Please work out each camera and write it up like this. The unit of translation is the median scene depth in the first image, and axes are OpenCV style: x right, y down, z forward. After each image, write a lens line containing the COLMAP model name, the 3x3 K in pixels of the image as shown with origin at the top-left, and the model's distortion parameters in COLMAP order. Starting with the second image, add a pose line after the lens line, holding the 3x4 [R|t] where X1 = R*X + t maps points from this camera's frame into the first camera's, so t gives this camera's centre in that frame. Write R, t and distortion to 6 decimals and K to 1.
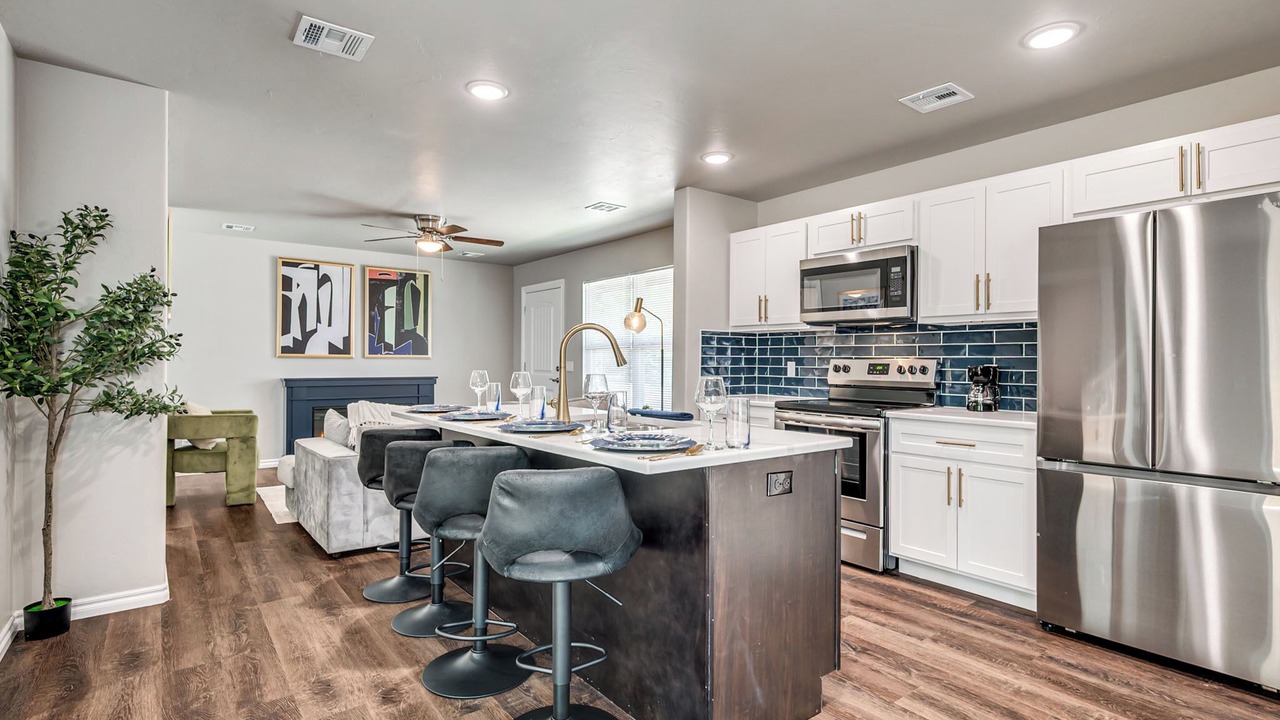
lens RADIAL K [[622.5, 0, 646.9], [0, 622.5, 360.4], [0, 0, 1]] dist [0.005365, -0.000944]
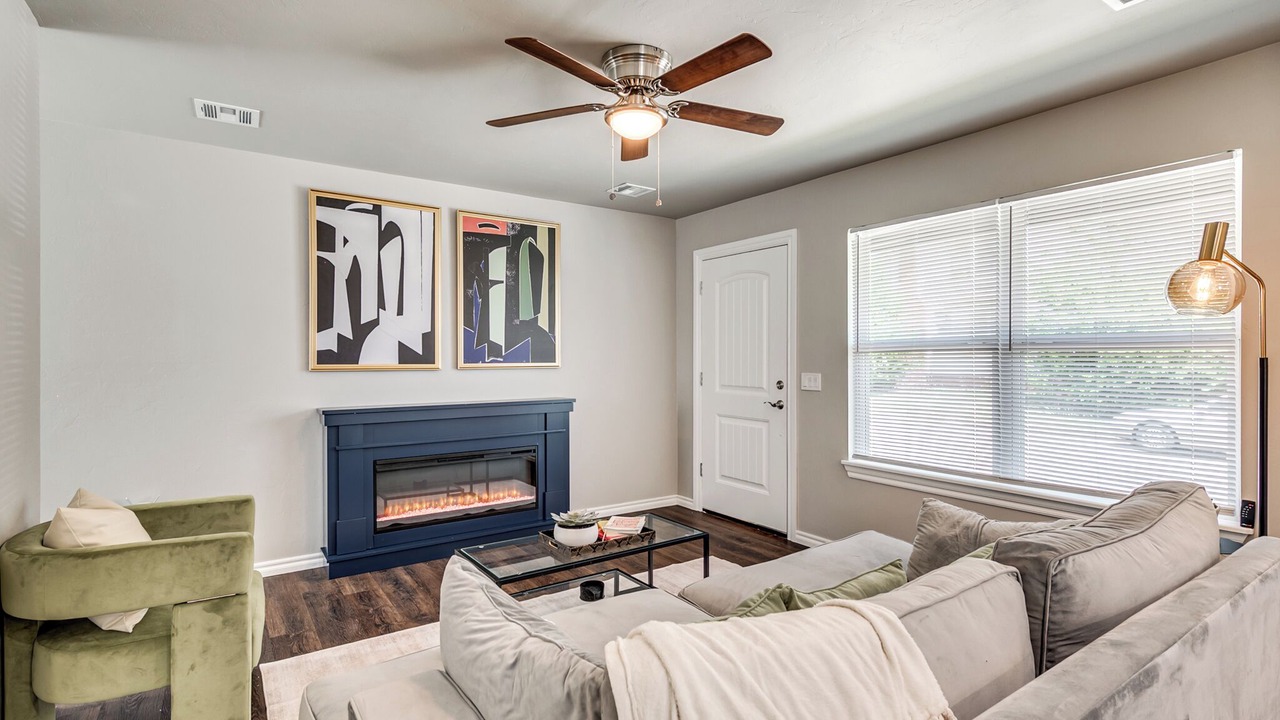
lens RADIAL K [[622.5, 0, 652.1], [0, 622.5, 362.3], [0, 0, 1]] dist [0.005365, -0.000944]
pose [[0.998830, -0.005688, -0.048029, -0.251907], [0.006207, 0.999924, 0.010646, -0.015793], [0.047965, -0.010932, 0.998789, 0.442307]]
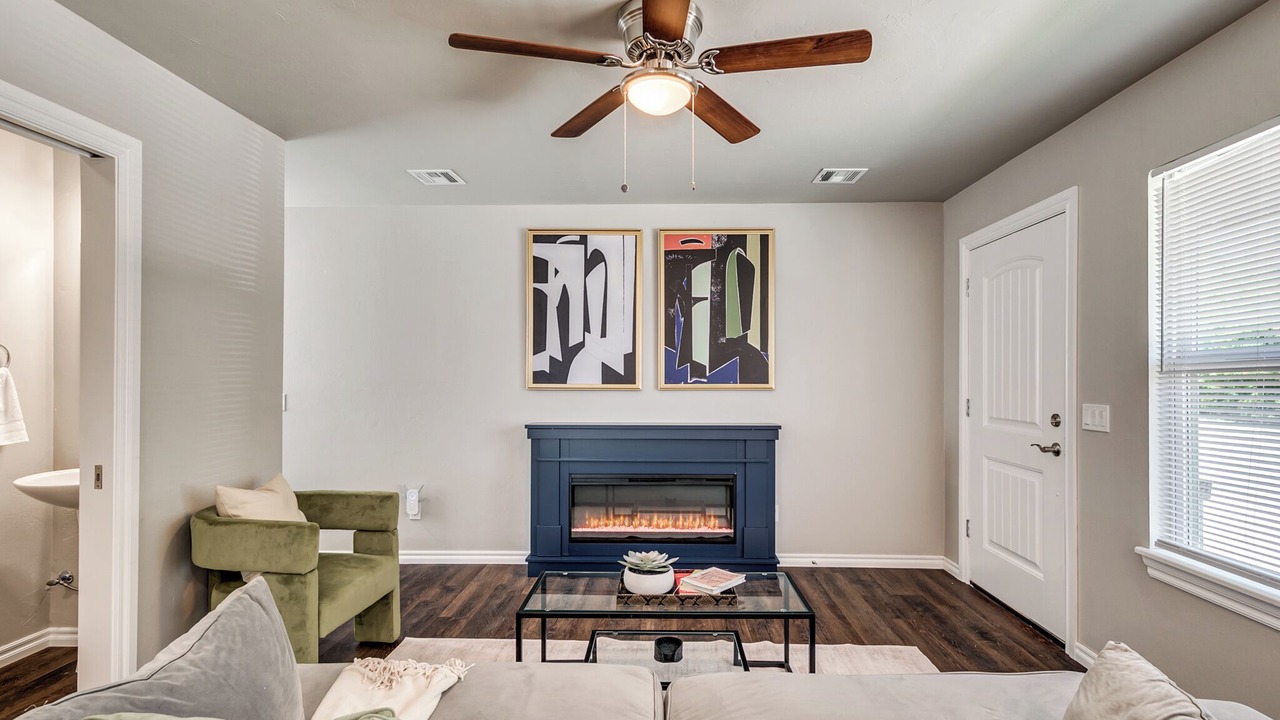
lens RADIAL K [[622.5, 0, 647.1], [0, 622.5, 376.0], [0, 0, 1]] dist [0.005365, -0.000944]
pose [[0.769471, -0.004206, -0.638668, -0.096277], [0.002876, 0.999991, -0.003120, -0.015205], [0.638675, 0.000564, 0.769476, 0.568514]]
